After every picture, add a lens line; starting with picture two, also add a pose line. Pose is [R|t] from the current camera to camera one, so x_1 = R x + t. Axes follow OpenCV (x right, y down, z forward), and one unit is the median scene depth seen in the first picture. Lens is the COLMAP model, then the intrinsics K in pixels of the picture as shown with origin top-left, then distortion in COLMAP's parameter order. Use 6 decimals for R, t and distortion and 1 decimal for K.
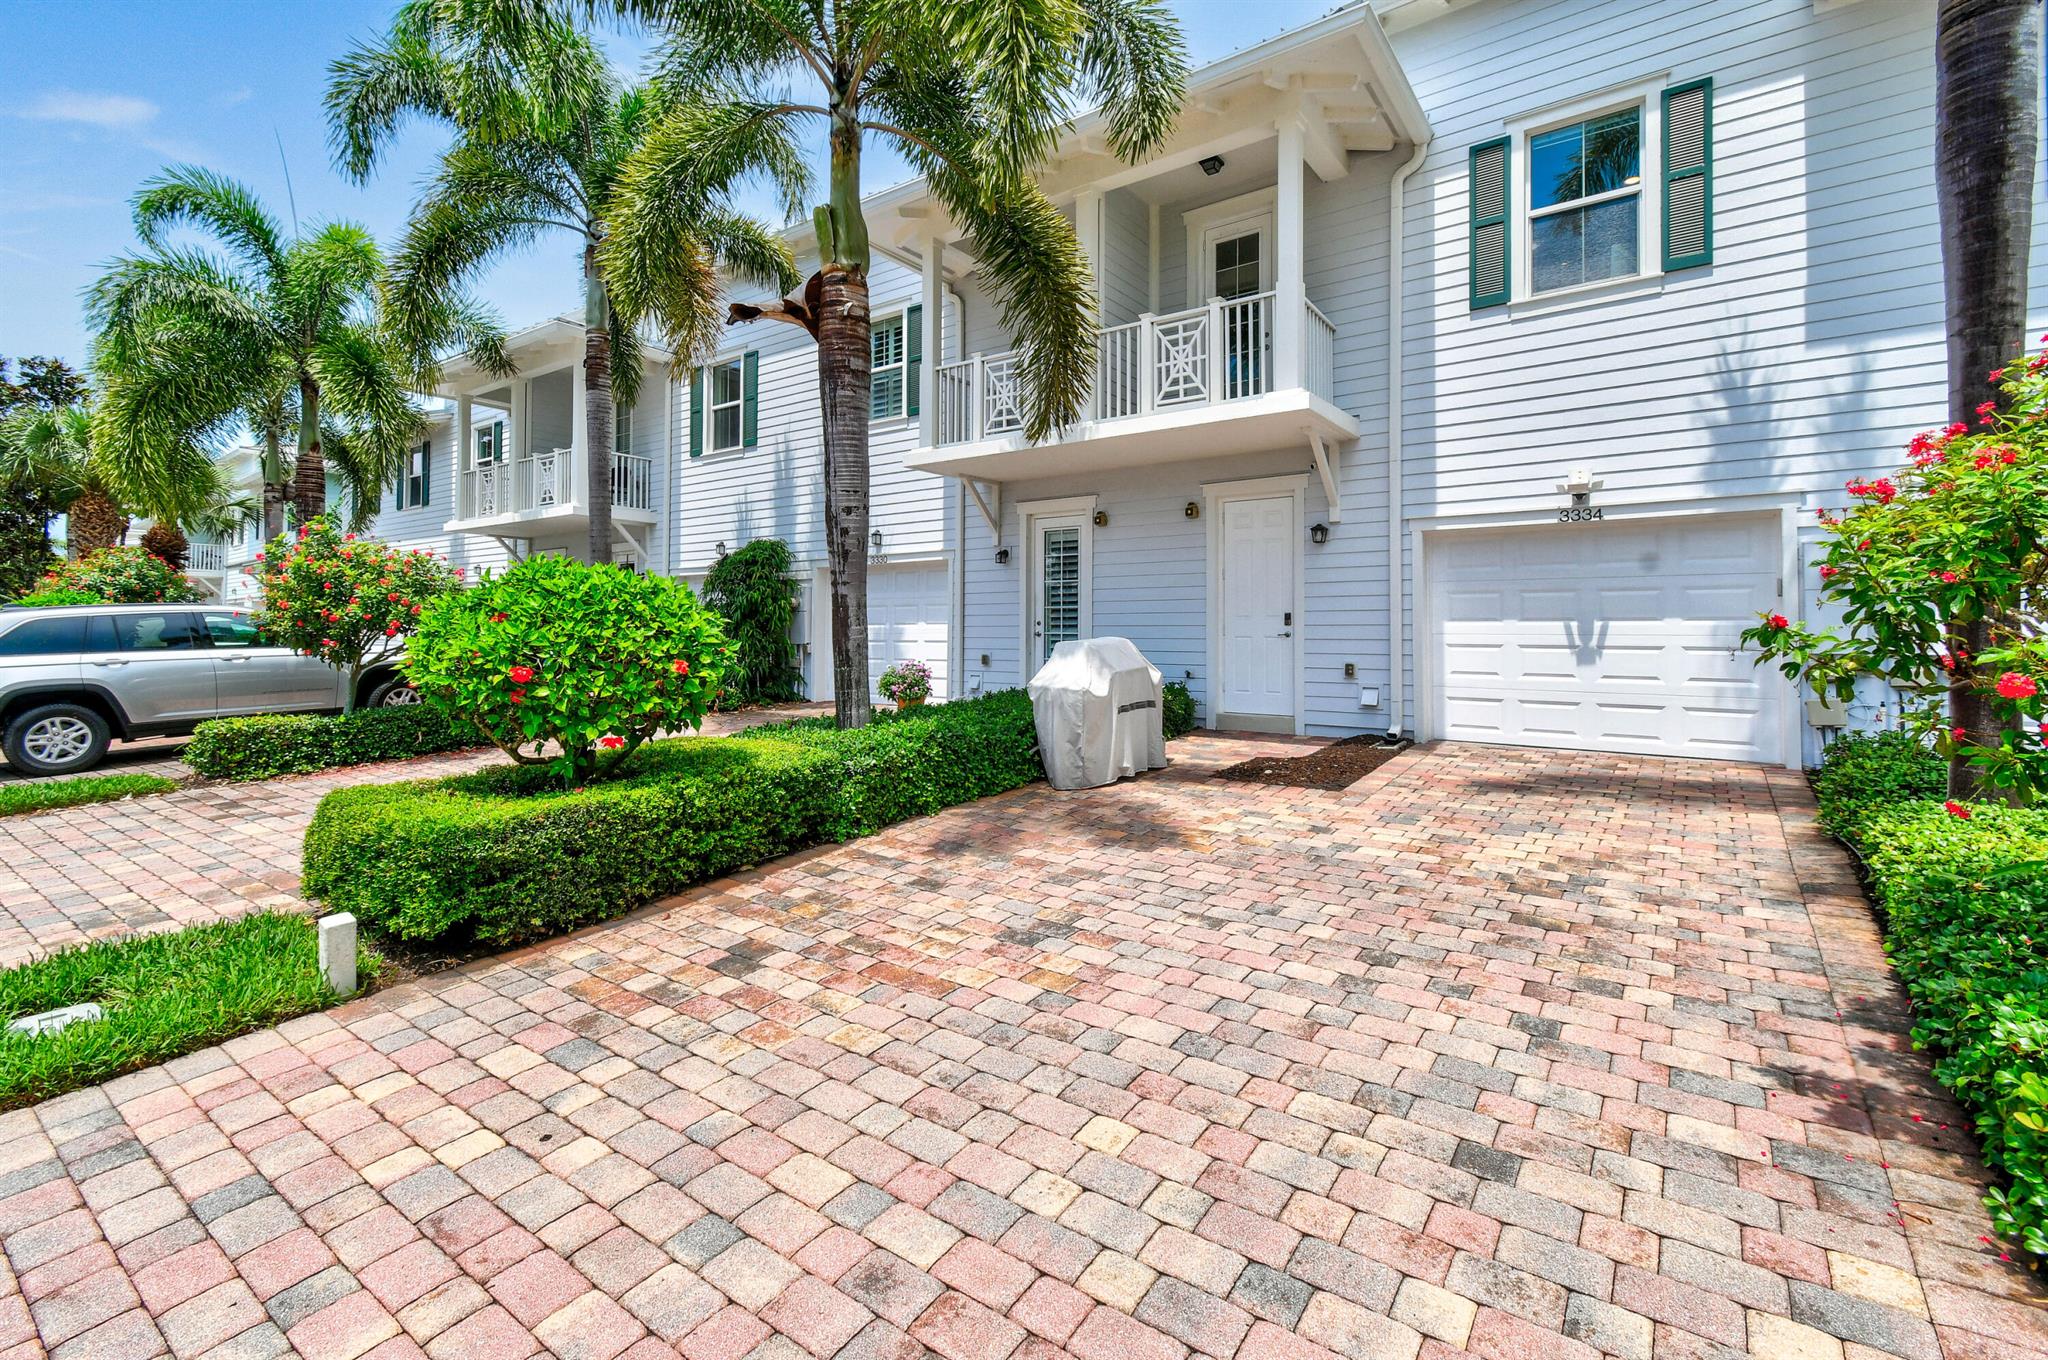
lens RADIAL K [[897.0, 0, 1033.9], [0, 897.0, 621.1], [0, 0, 1]] dist [0.015121, -0.000160]
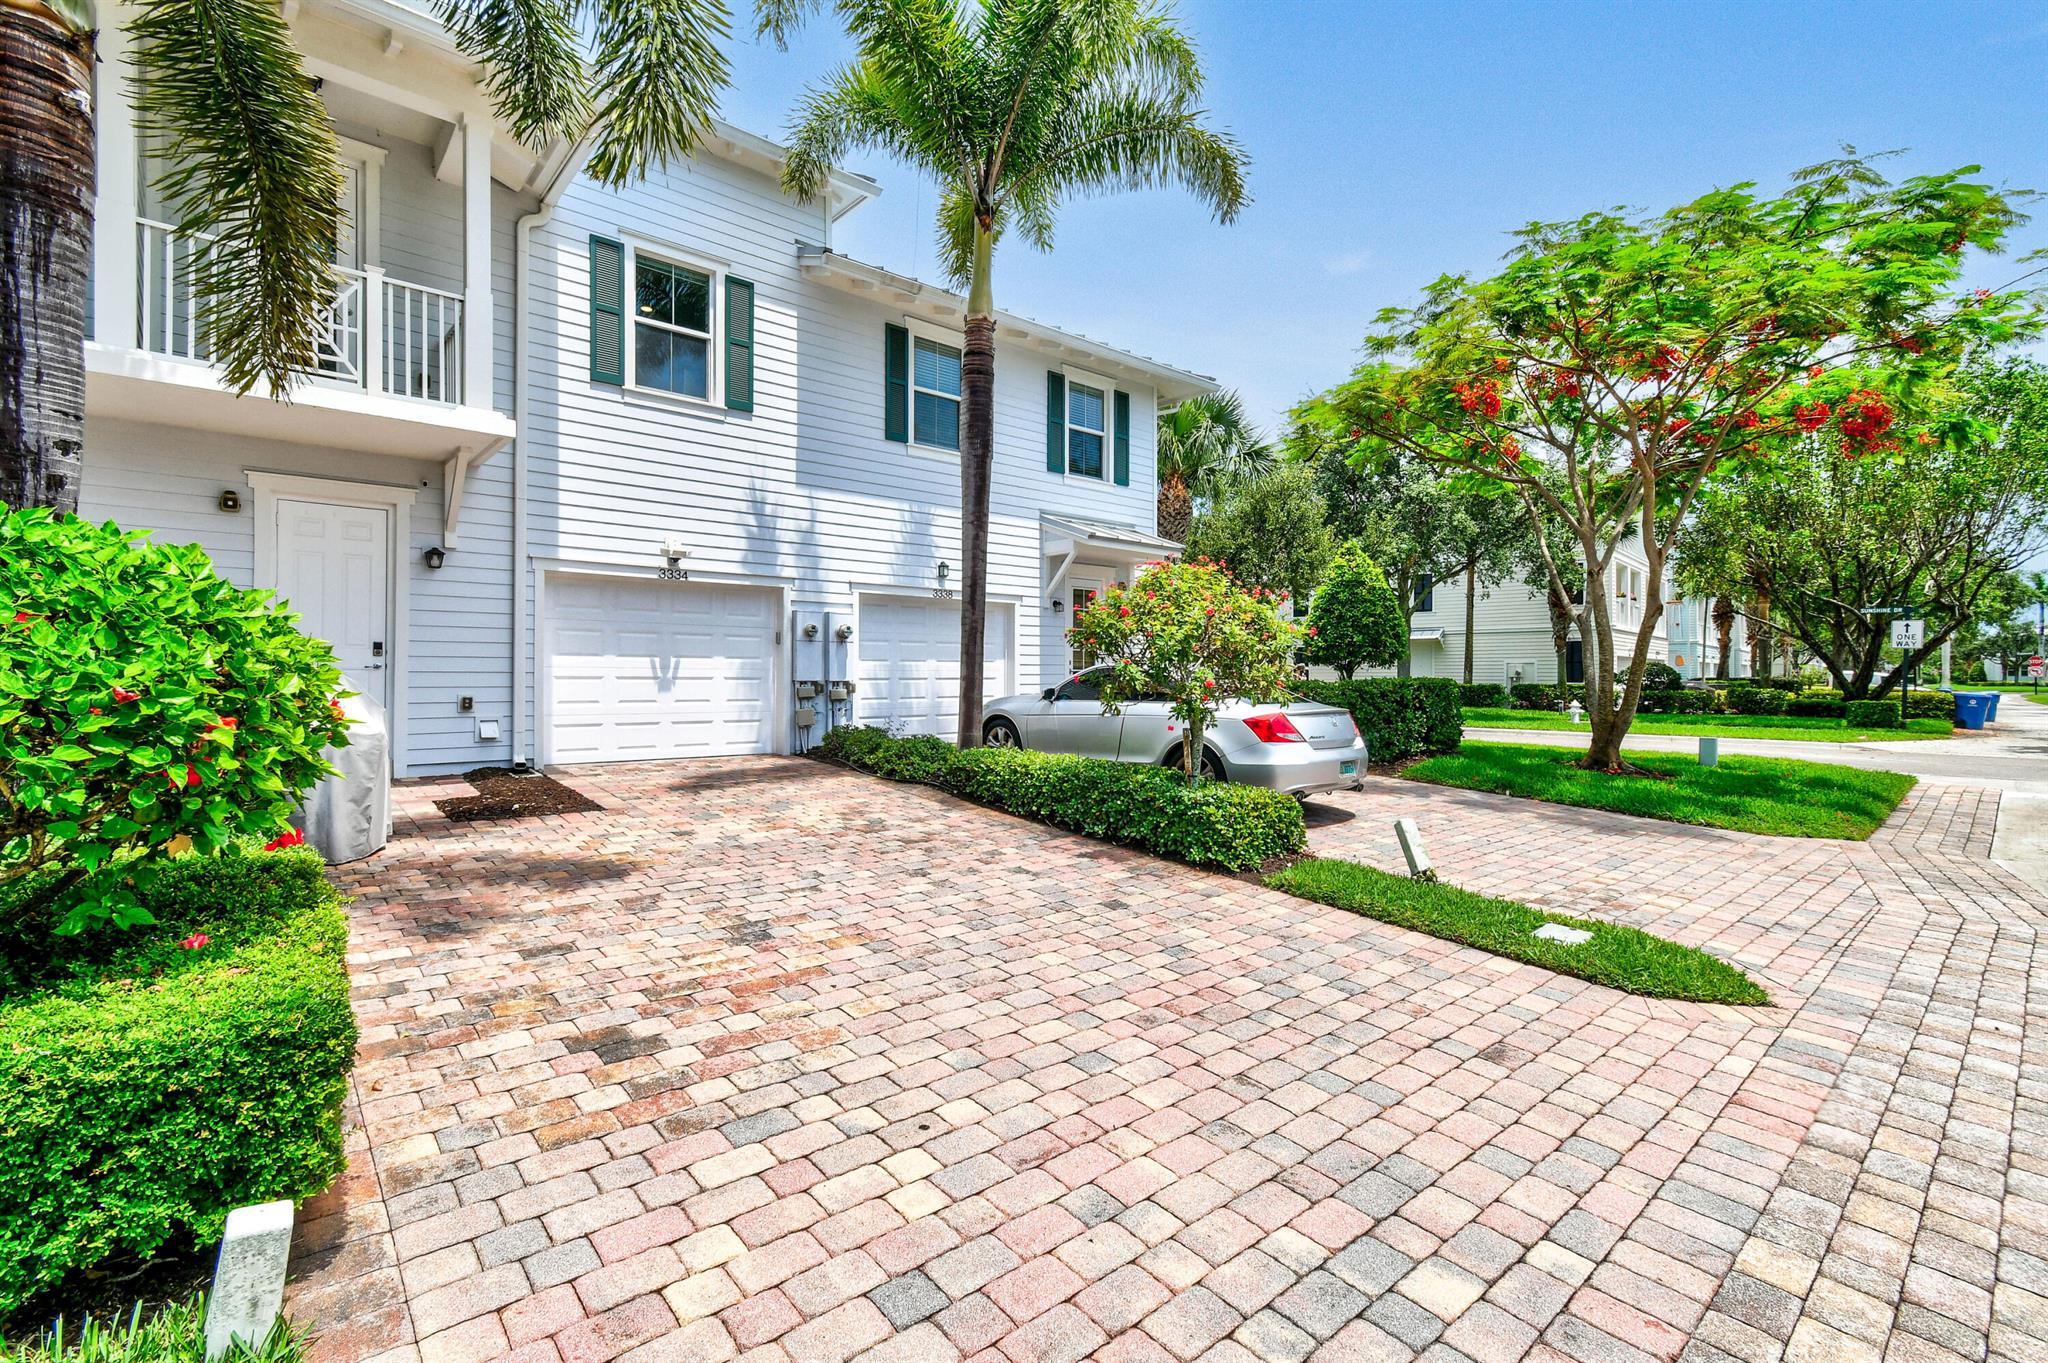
lens RADIAL K [[893.8, 0, 1022.0], [0, 893.8, 673.7], [0, 0, 1]] dist [0.016527, -0.003880]
pose [[0.249373, -0.000241, 0.968408, -0.538467], [-0.018572, 0.999815, 0.005031, 0.007734], [-0.968229, -0.019240, 0.249322, 0.219459]]
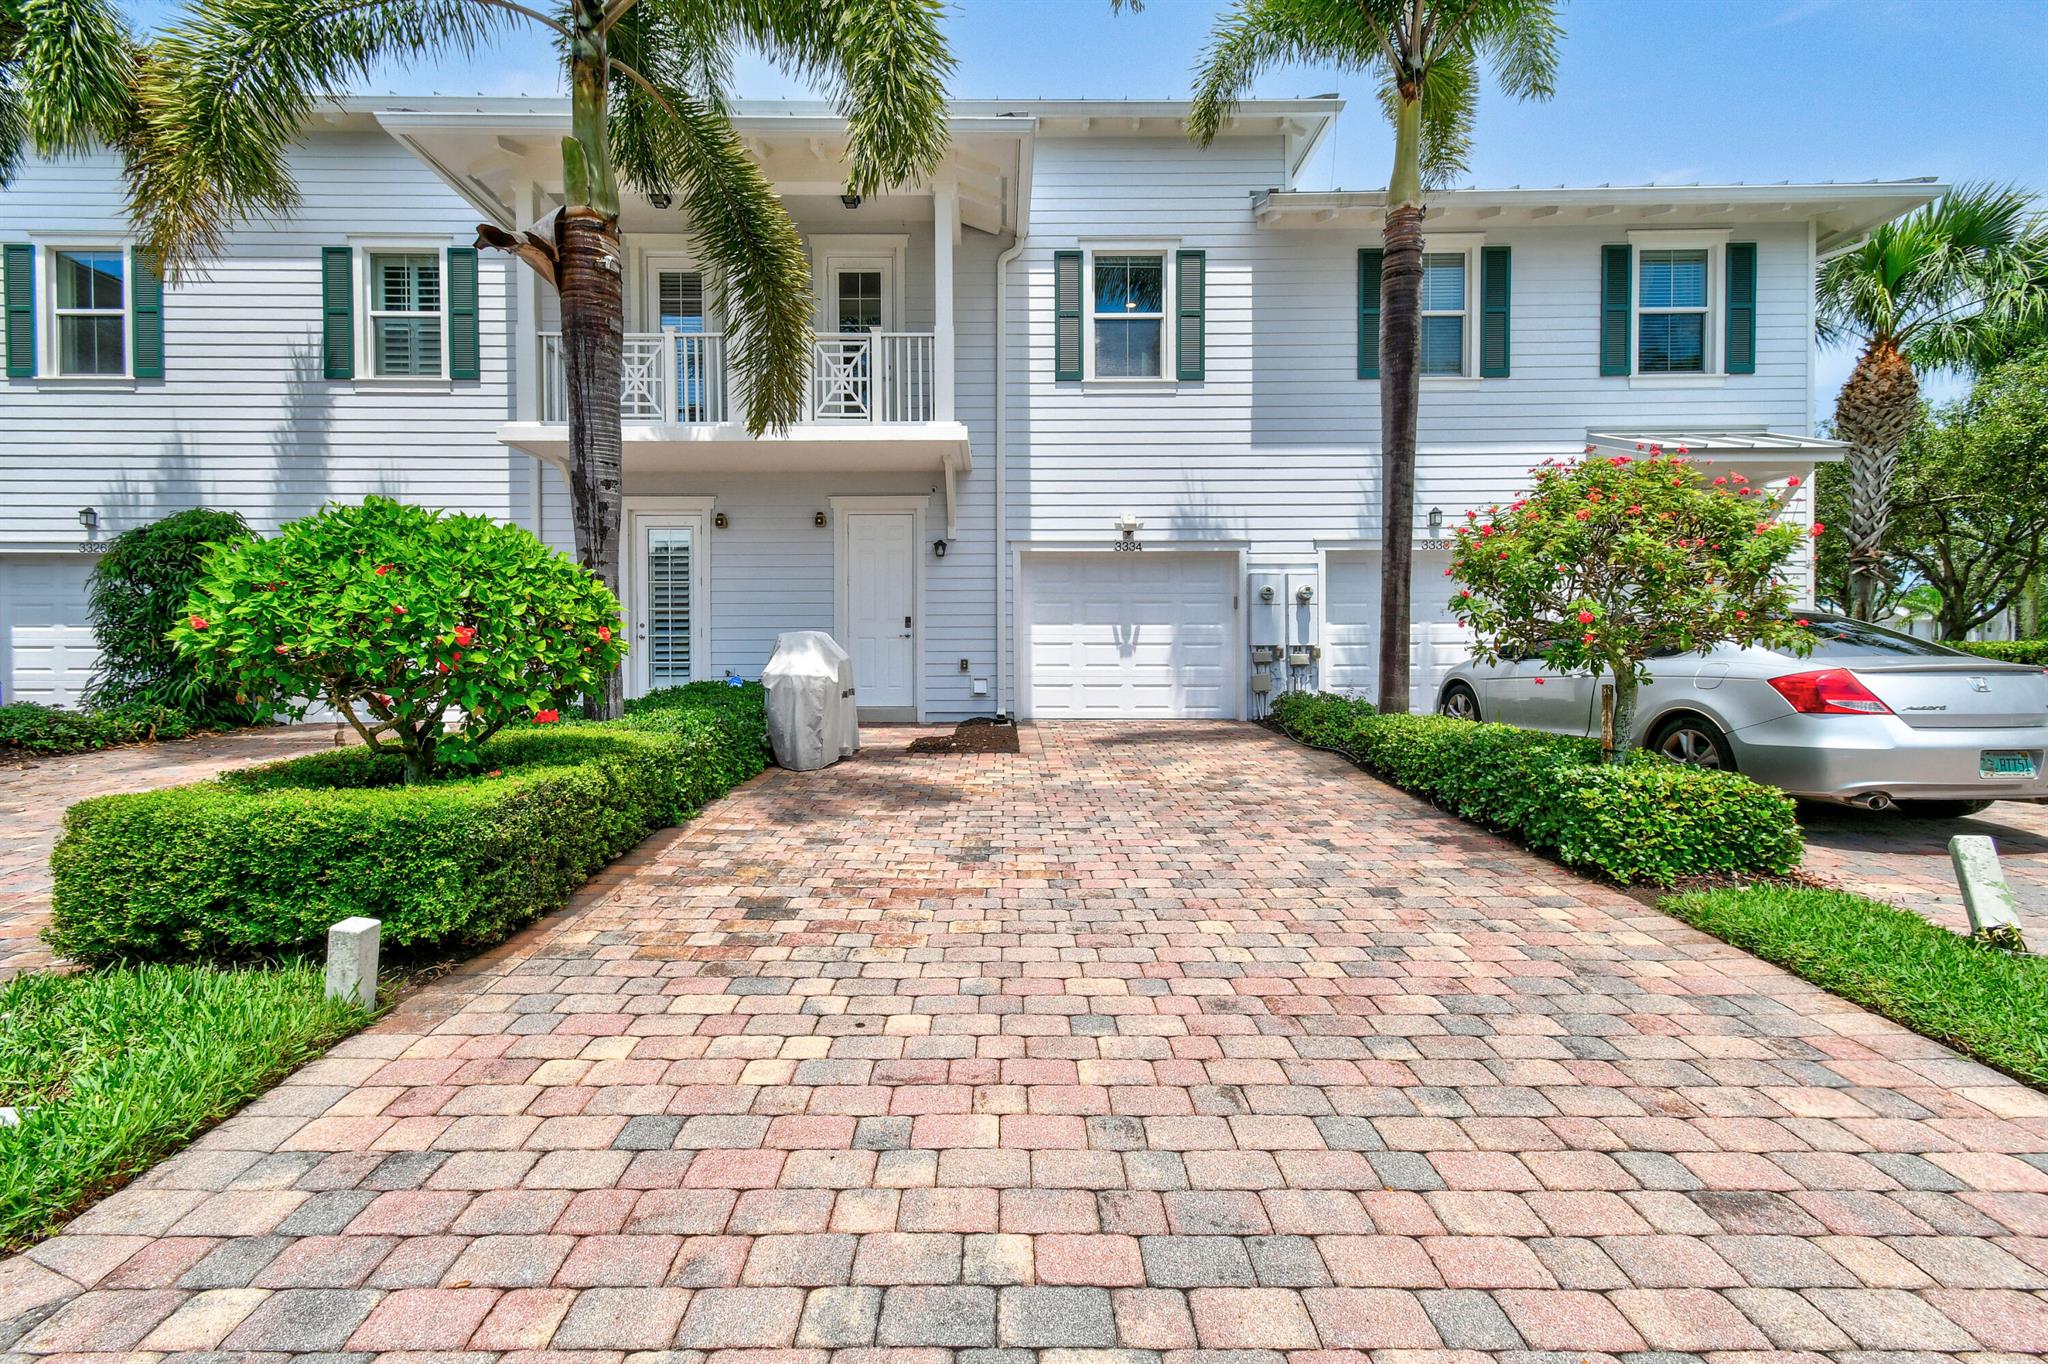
lens RADIAL K [[887.5, 0, 1010.9], [0, 887.5, 670.7], [0, 0, 1]] dist [0.014808, -0.000285]
pose [[0.811154, -0.013379, 0.584679, -0.355003], [-0.002694, 0.999642, 0.026612, 0.037886], [-0.584826, -0.023162, 0.810828, 0.007314]]
